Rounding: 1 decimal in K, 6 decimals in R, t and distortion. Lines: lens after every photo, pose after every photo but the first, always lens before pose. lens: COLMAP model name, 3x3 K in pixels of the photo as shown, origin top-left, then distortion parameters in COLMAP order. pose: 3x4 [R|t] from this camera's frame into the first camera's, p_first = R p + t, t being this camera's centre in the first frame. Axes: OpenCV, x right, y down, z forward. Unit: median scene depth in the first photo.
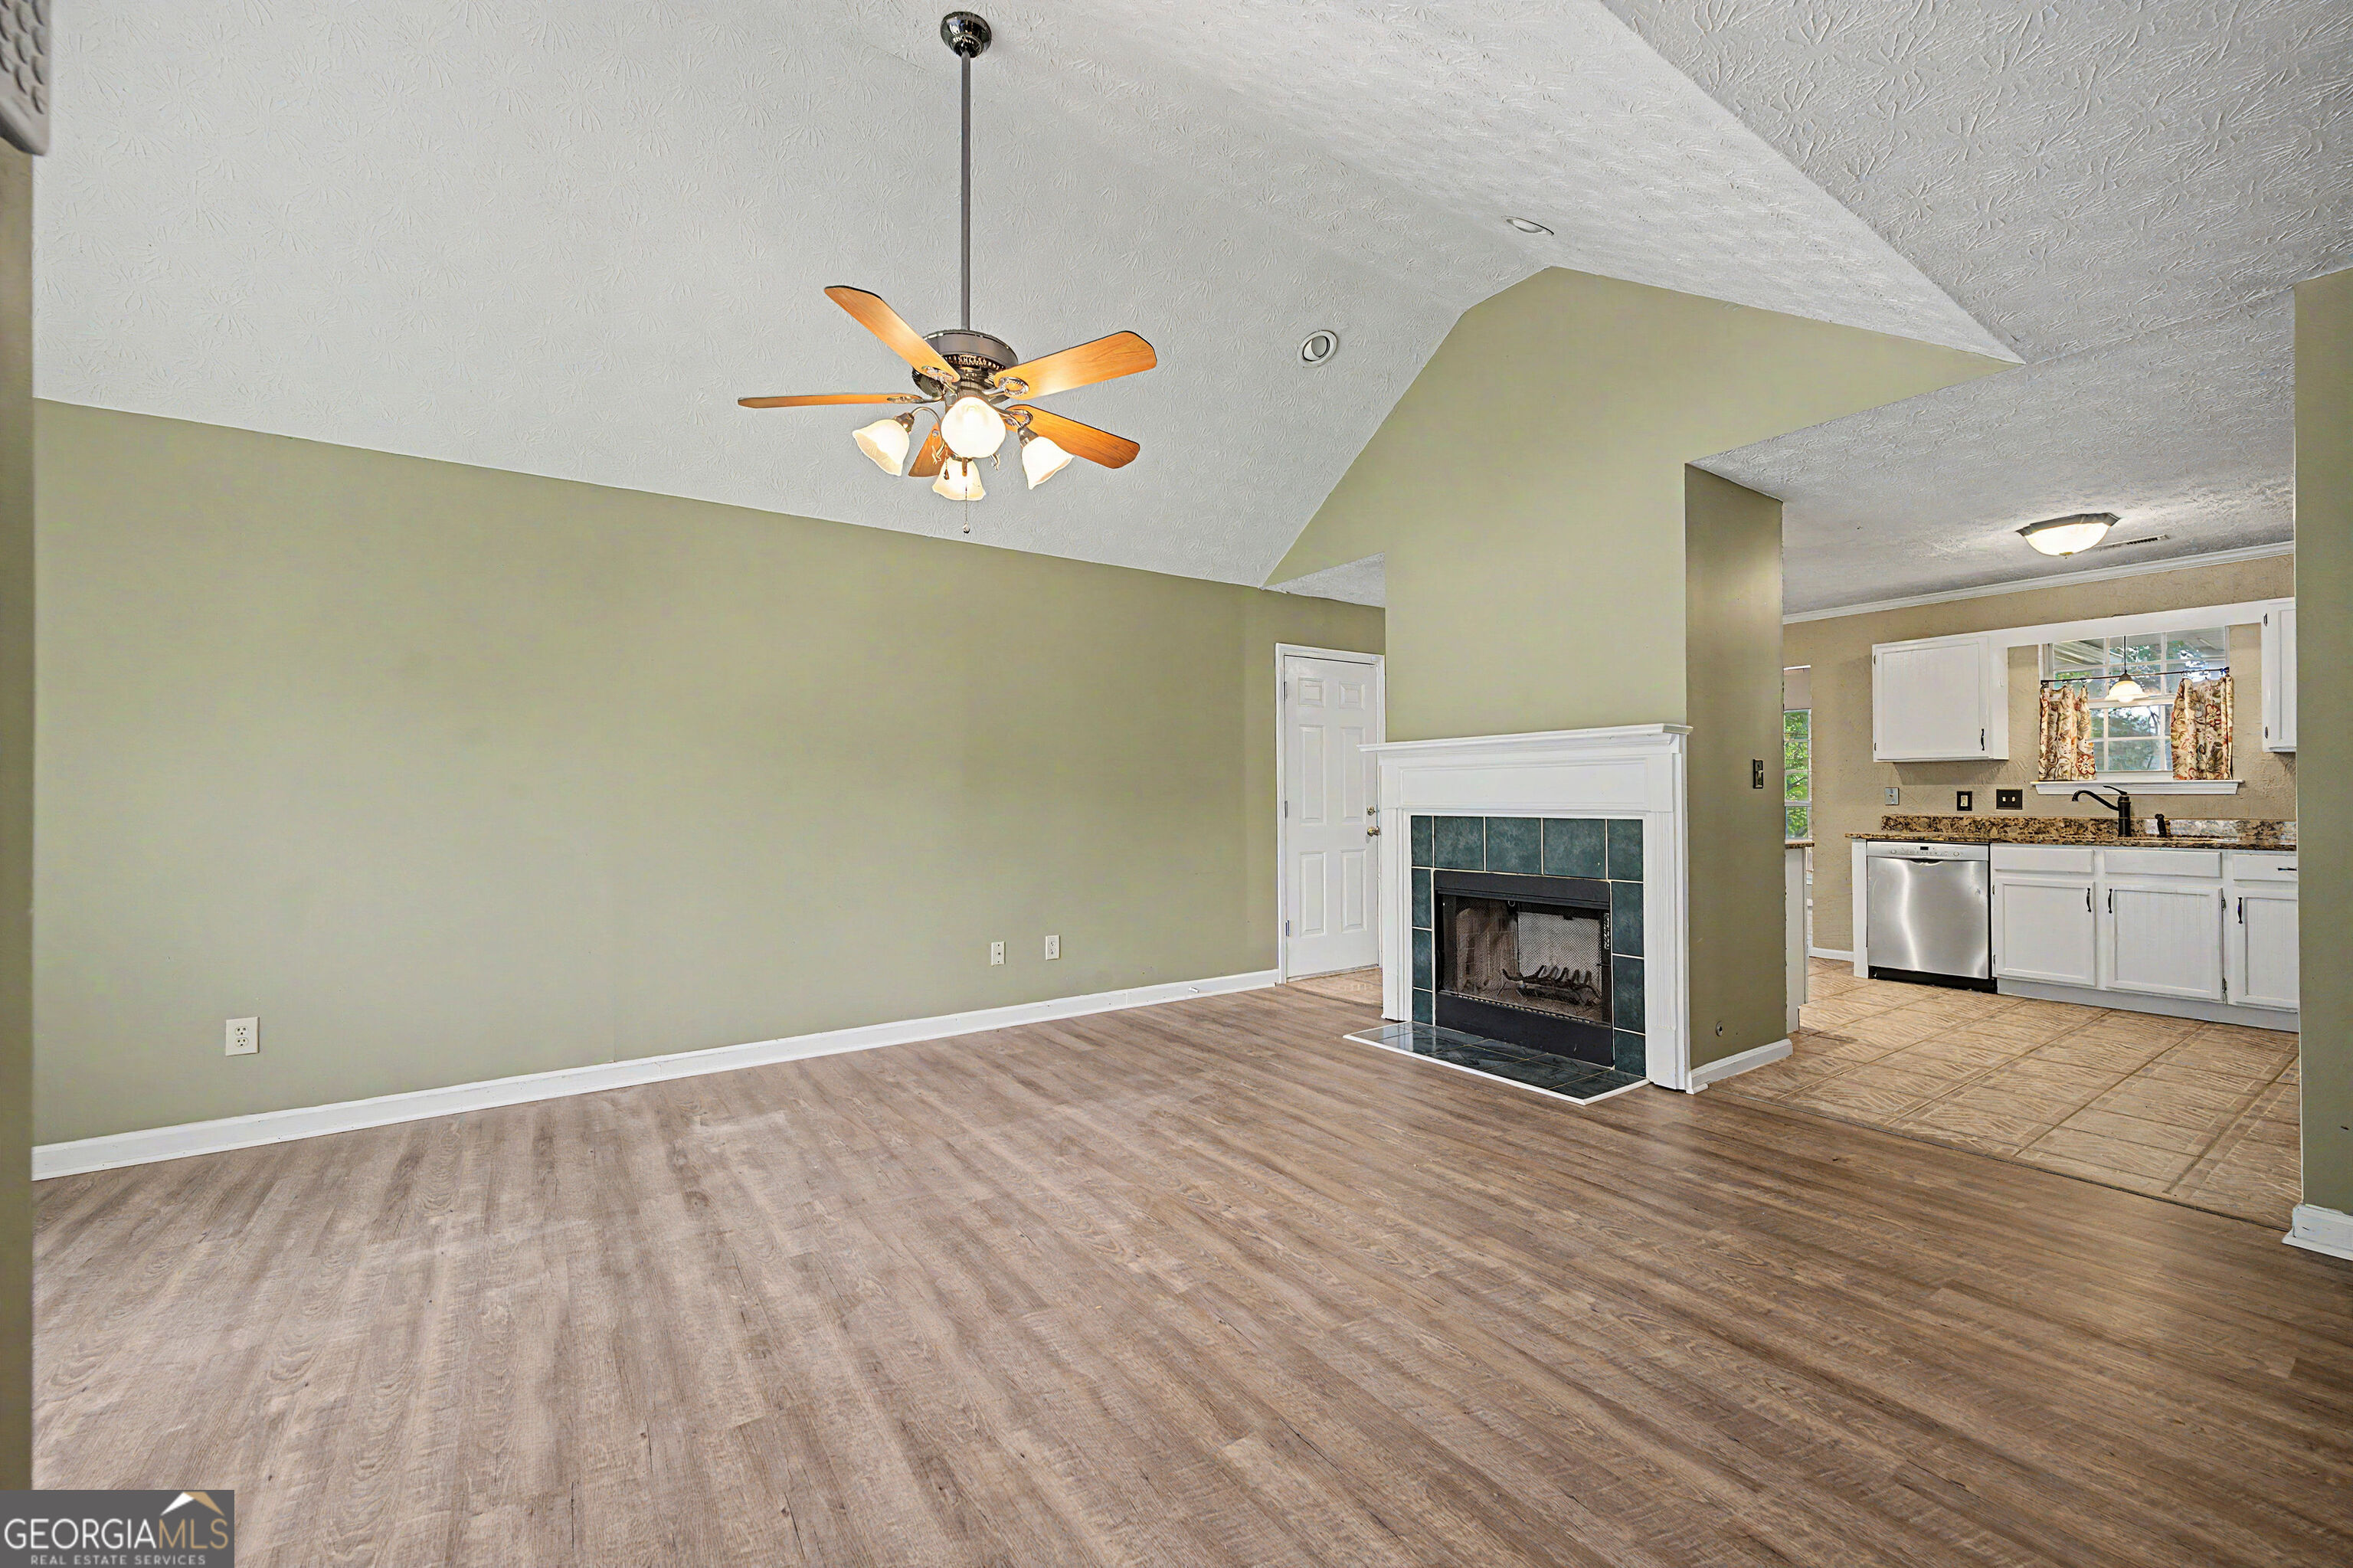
lens RADIAL K [[946.4, 0, 1183.8], [0, 946.4, 780.3], [0, 0, 1]] dist [-0.001153, -0.000597]
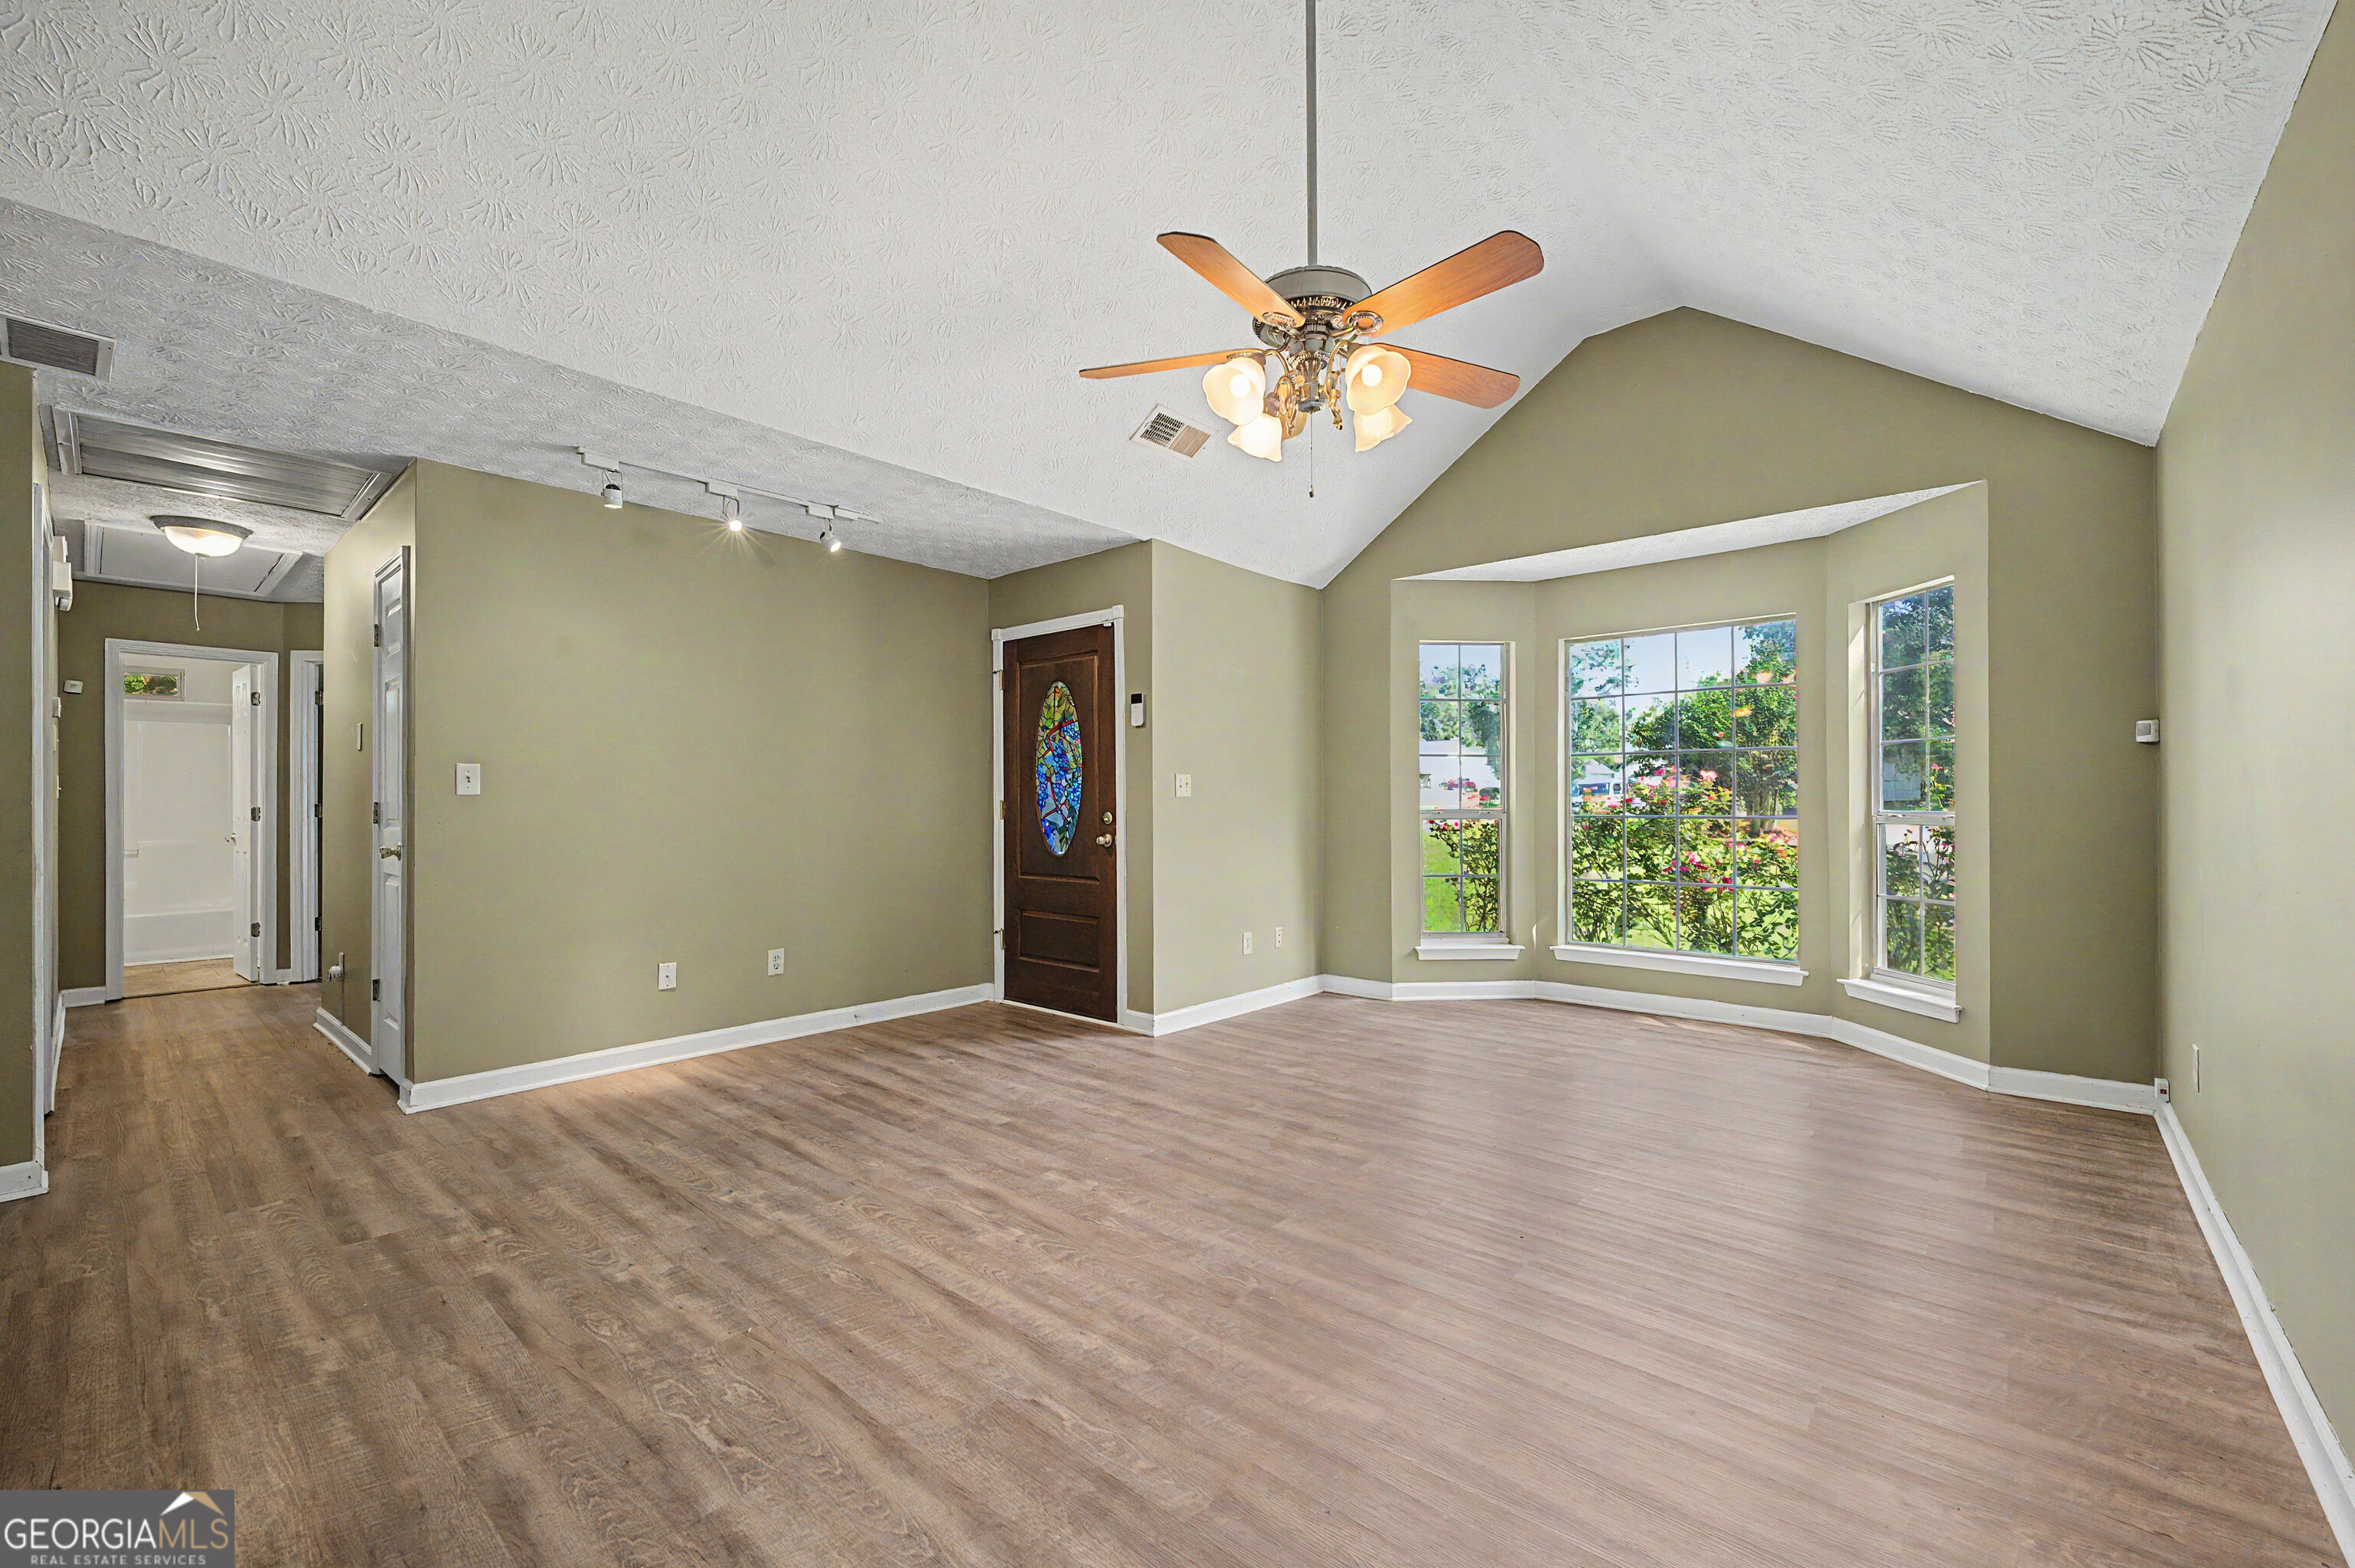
lens RADIAL K [[947.0, 0, 1179.1], [0, 947.0, 793.7], [0, 0, 1]] dist [-0.001153, -0.000597]
pose [[-0.970627, 0.008437, -0.240441, 0.123306], [0.014121, 0.999660, -0.021927, 0.039629], [0.240175, -0.024678, -0.970416, 2.133865]]
